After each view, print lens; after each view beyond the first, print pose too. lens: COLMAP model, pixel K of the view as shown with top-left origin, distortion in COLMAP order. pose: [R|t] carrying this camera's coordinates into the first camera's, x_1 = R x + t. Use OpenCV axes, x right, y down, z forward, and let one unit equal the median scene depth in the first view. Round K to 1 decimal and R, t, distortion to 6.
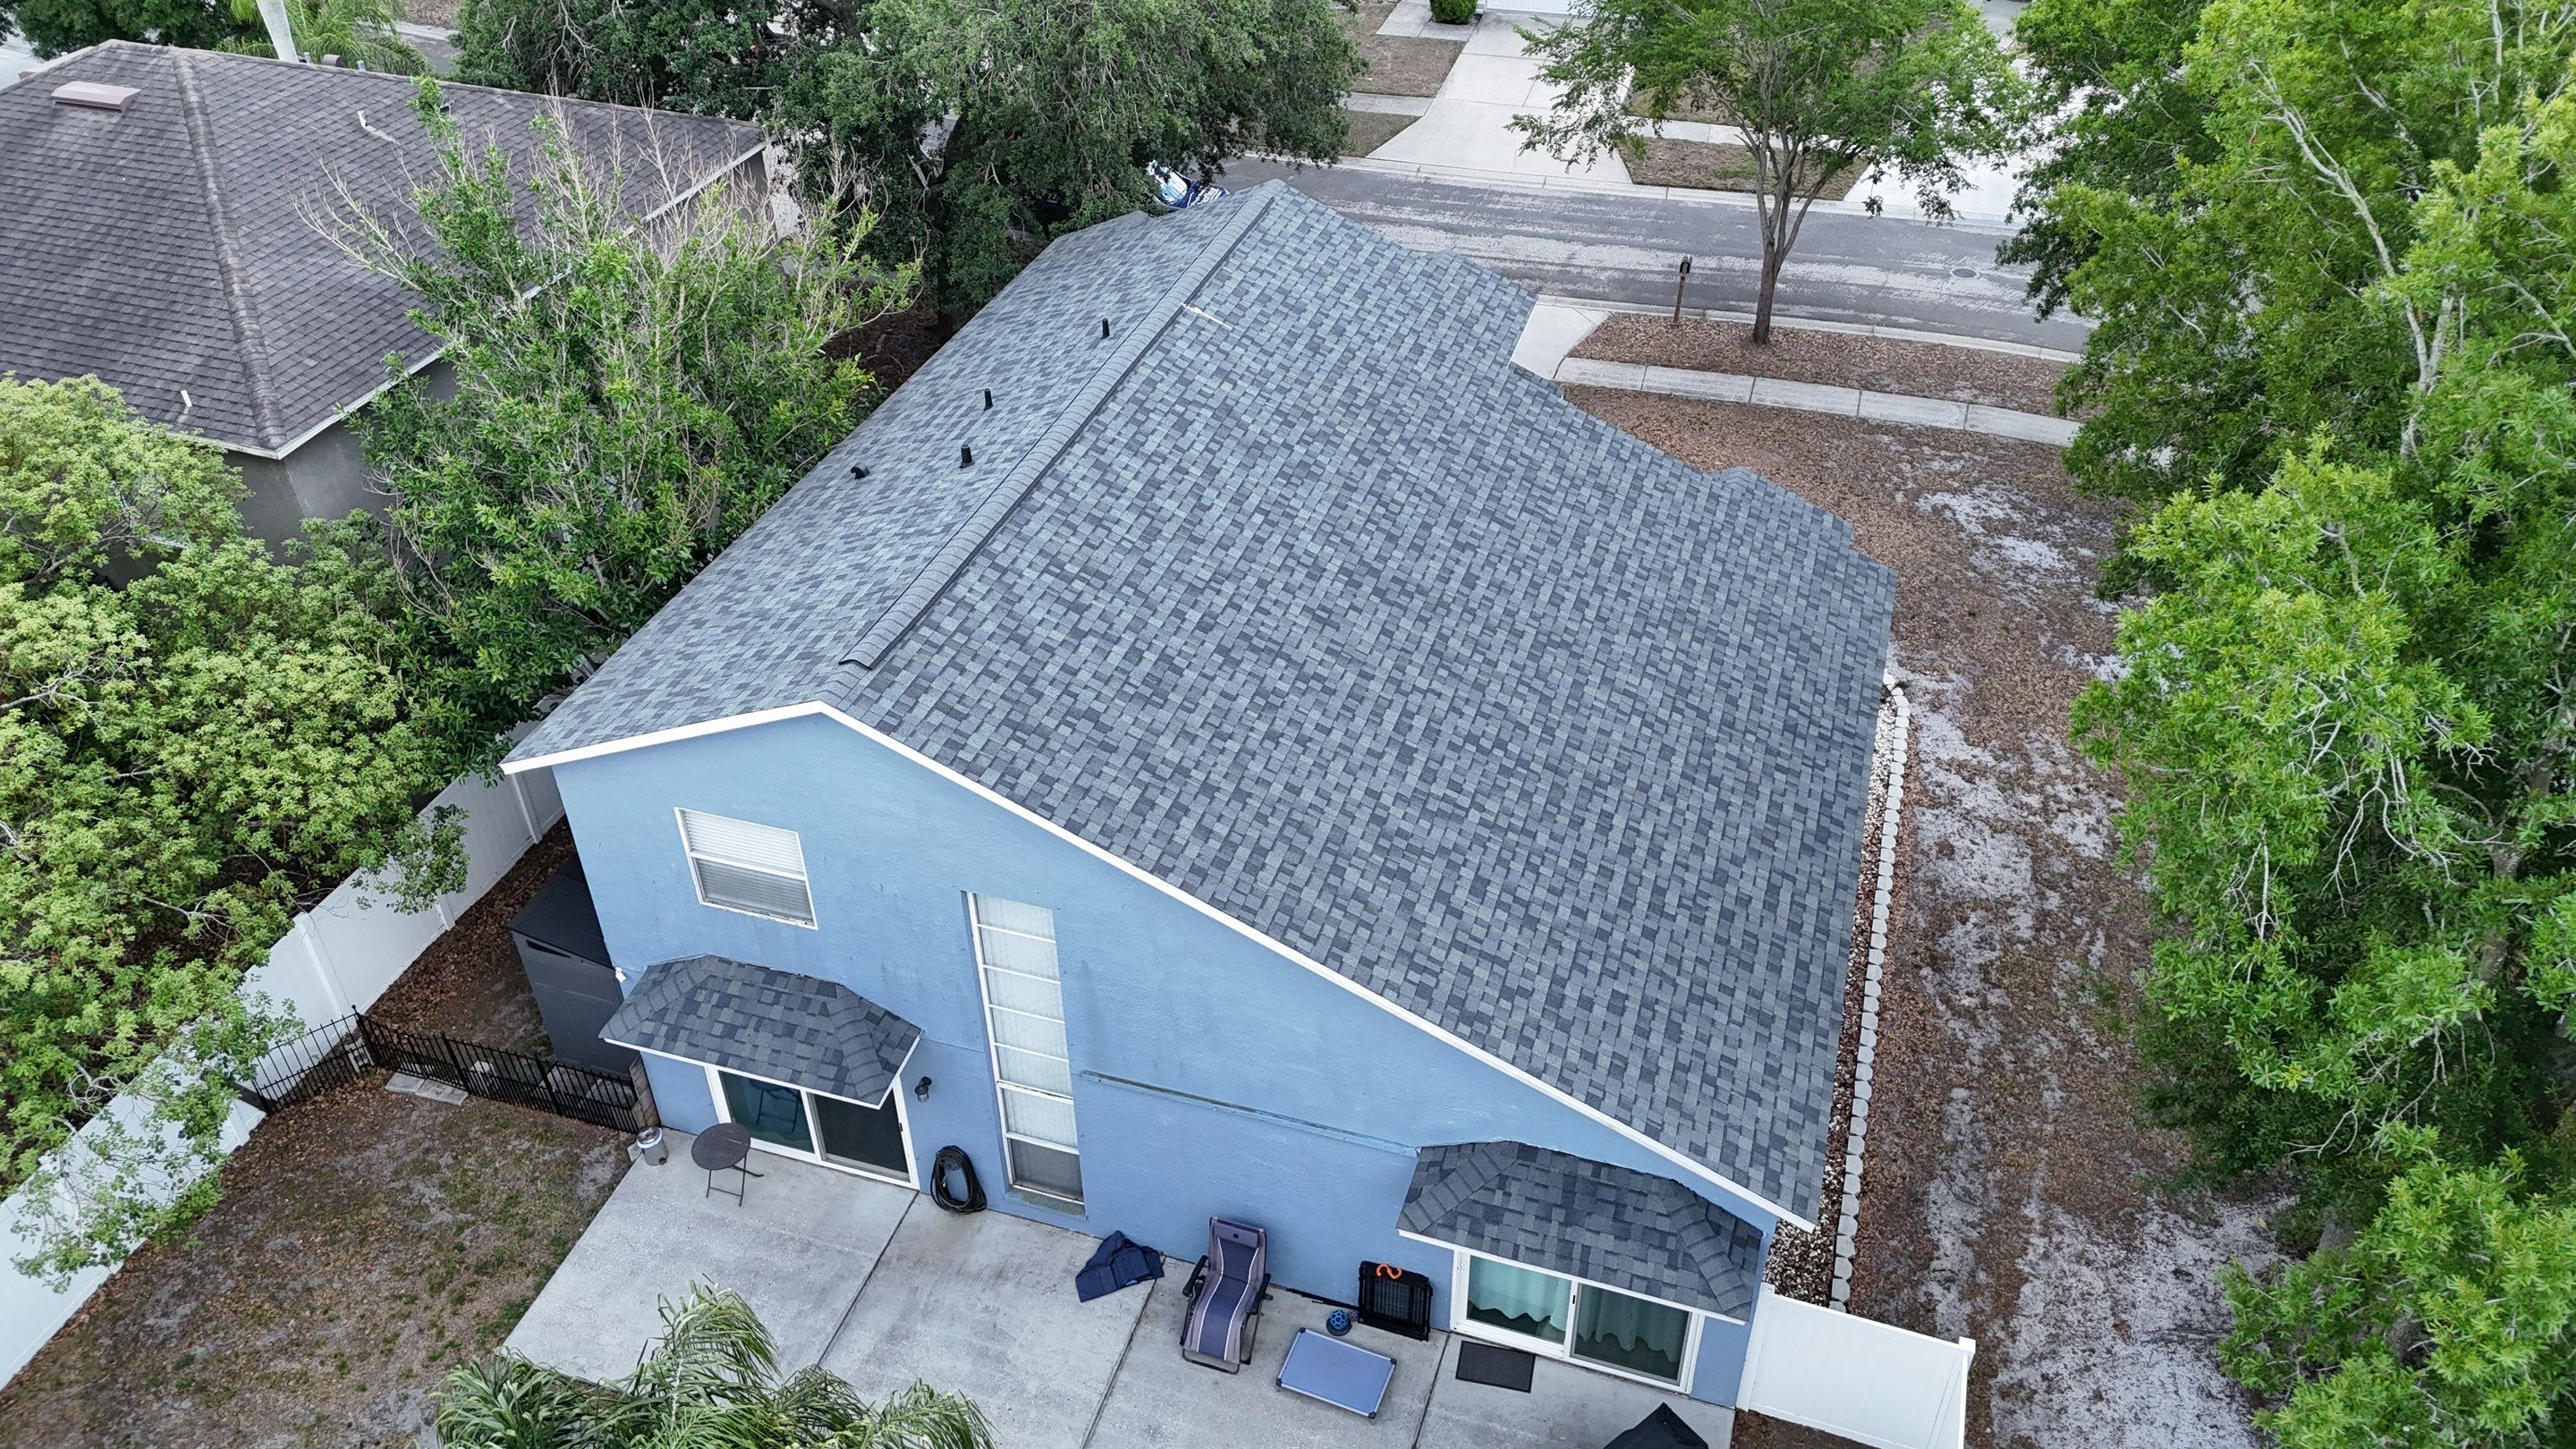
lens RADIAL K [[1876.3, 0, 1305.4], [0, 1876.3, 726.1], [0, 0, 1]] dist [0.118330, -0.111696]
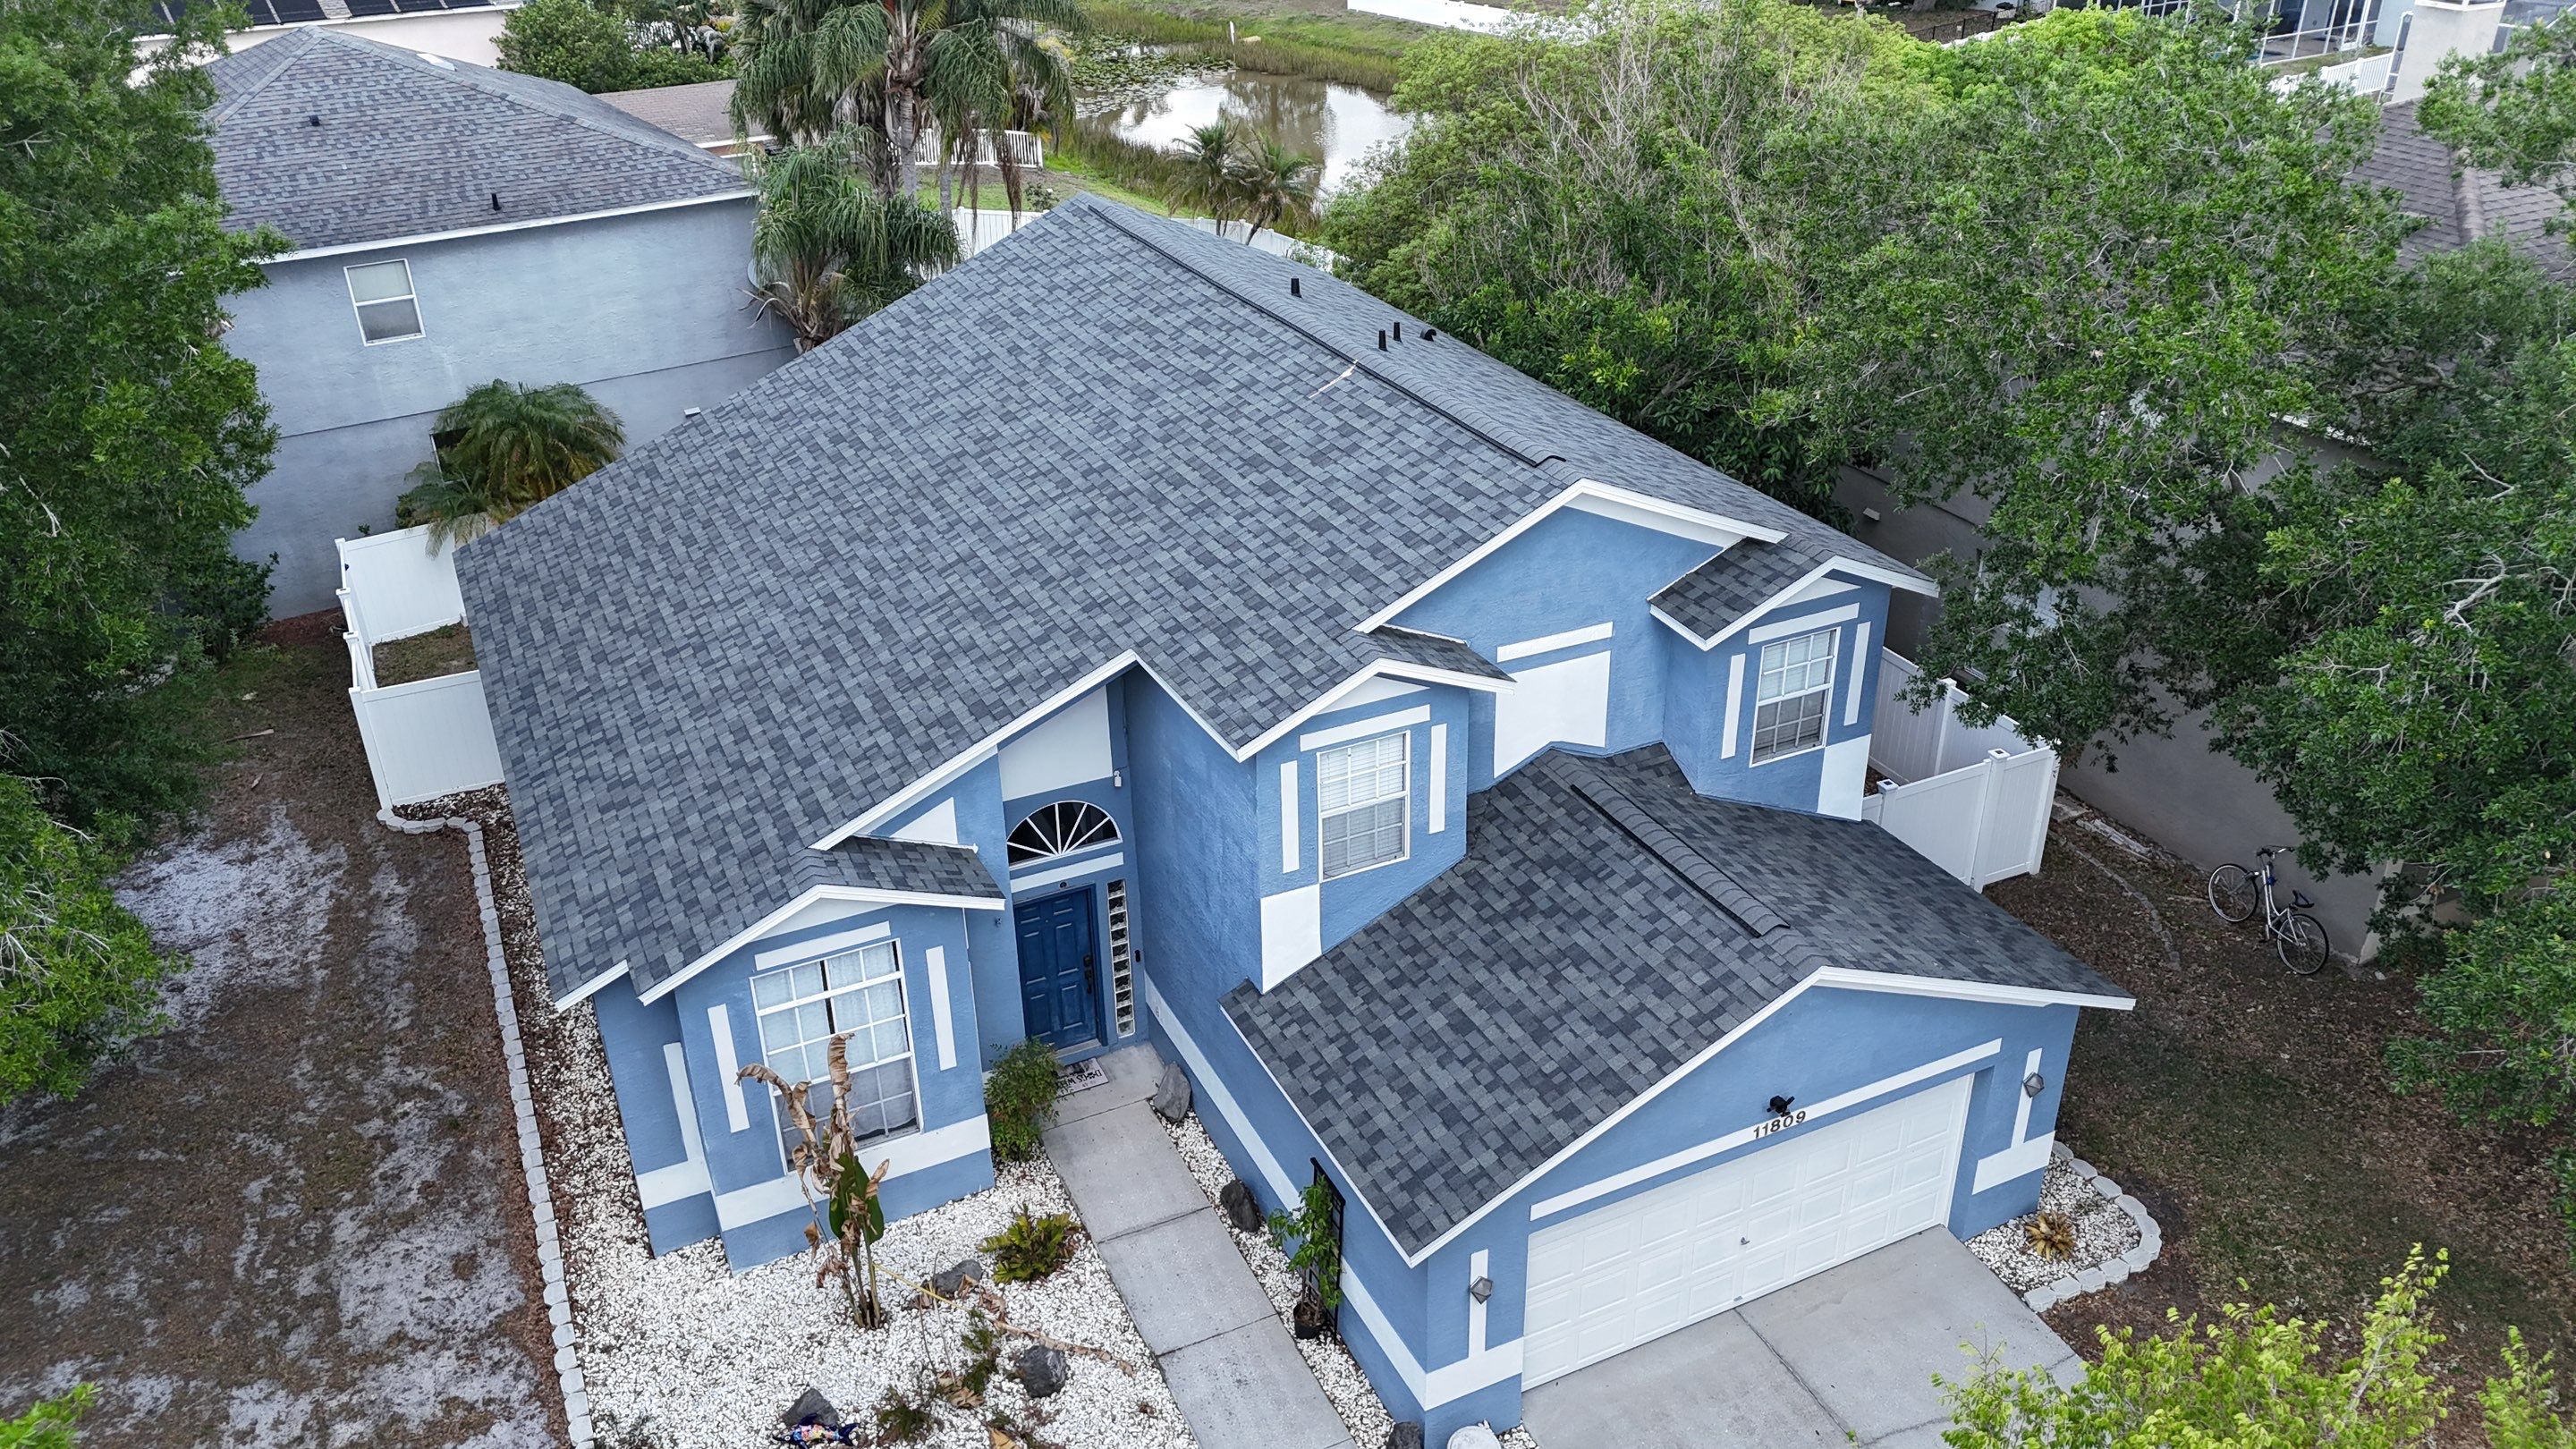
lens RADIAL K [[1876.3, 0, 1305.4], [0, 1876.3, 726.1], [0, 0, 1]] dist [0.118330, -0.111696]
pose [[-0.725611, 0.345994, -0.594791, 0.546277], [-0.392194, 0.502291, 0.770641, -0.832992], [0.565396, 0.792459, -0.228771, 1.383935]]
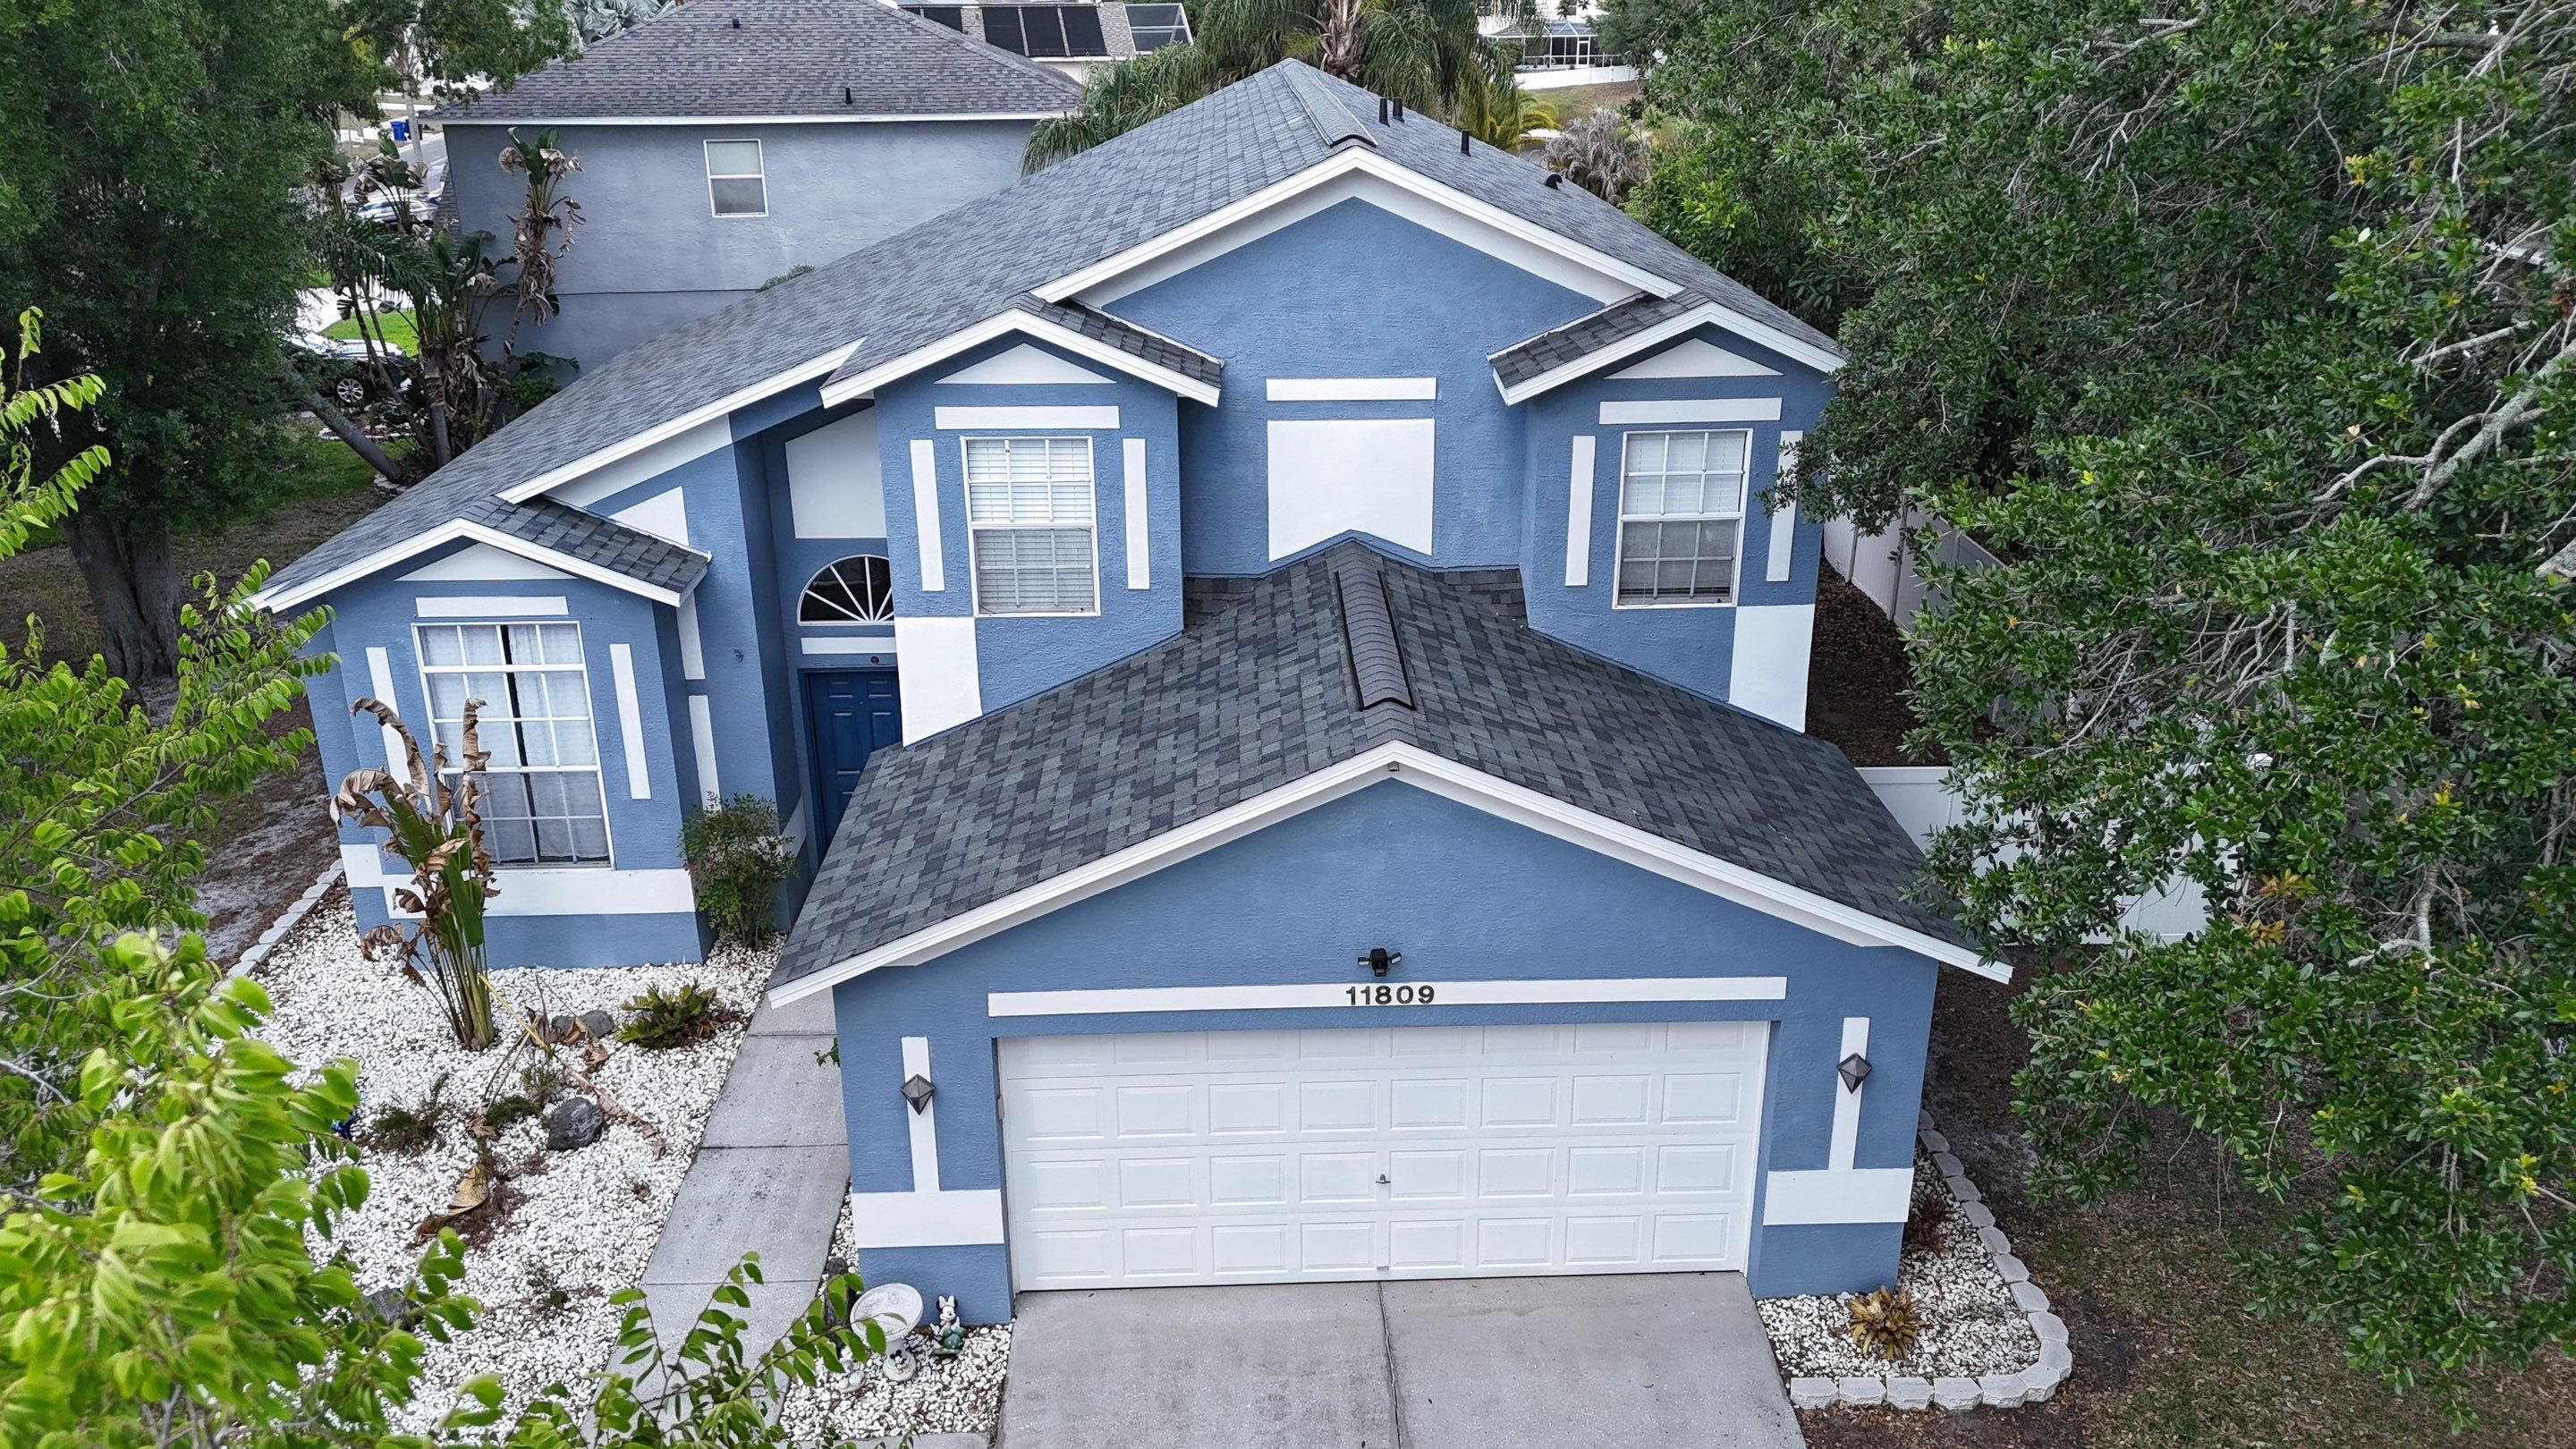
lens RADIAL K [[1898.6, 0, 1288.0], [0, 1898.6, 724.5], [0, 0, 1]] dist [0.114581, -0.123304]
pose [[-0.940038, 0.141782, -0.310205, 0.209553], [-0.192199, 0.531139, 0.825197, -0.736154], [0.281760, 0.835338, -0.472040, 1.623513]]
